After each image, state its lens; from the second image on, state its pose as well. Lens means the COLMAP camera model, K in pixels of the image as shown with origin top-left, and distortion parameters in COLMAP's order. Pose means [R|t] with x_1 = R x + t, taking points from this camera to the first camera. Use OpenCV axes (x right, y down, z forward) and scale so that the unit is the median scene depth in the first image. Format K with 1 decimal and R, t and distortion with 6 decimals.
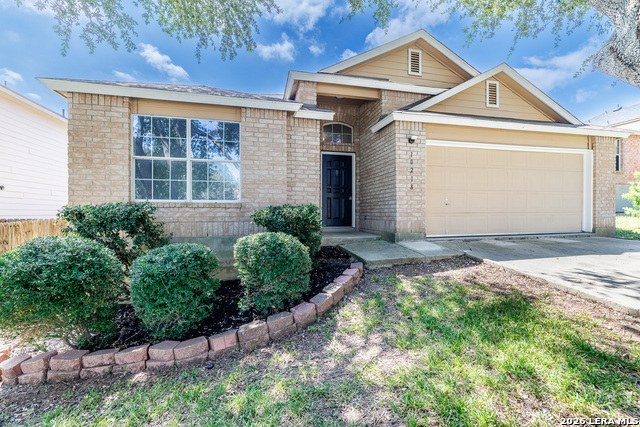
lens RADIAL K [[276.6, 0, 320.2], [0, 276.6, 214.7], [0, 0, 1]] dist [0.000159, 0.001469]
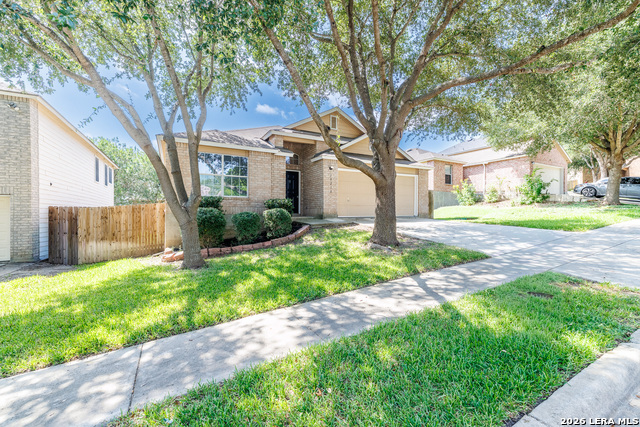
lens RADIAL K [[276.6, 0, 322.6], [0, 276.6, 214.4], [0, 0, 1]] dist [0.000159, 0.001469]
pose [[0.964947, 0.004456, 0.262406, -0.268849], [-0.004481, 0.999990, -0.000502, 0.070300], [-0.262406, -0.000691, 0.964957, -0.975768]]
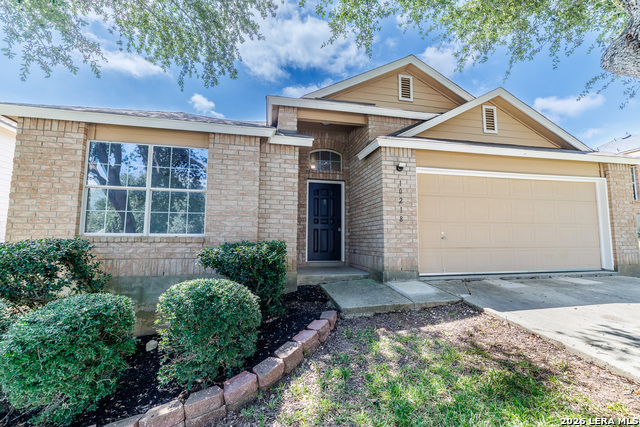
lens RADIAL K [[276.6, 0, 319.4], [0, 276.6, 214.8], [0, 0, 1]] dist [0.000159, 0.001469]
pose [[0.999564, 0.003223, -0.029335, 0.098745], [-0.006064, 0.995239, -0.097276, -0.027078], [0.028882, 0.097412, 0.994825, 0.110304]]
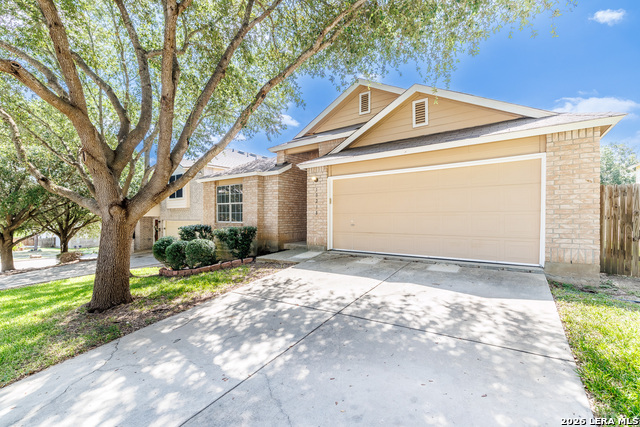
lens RADIAL K [[276.6, 0, 316.8], [0, 276.6, 214.7], [0, 0, 1]] dist [0.000159, 0.001469]
pose [[0.628671, 0.000733, -0.777671, 1.500697], [0.003057, 0.999990, 0.003413, -0.100987], [0.777666, -0.004523, 0.628662, 0.121914]]
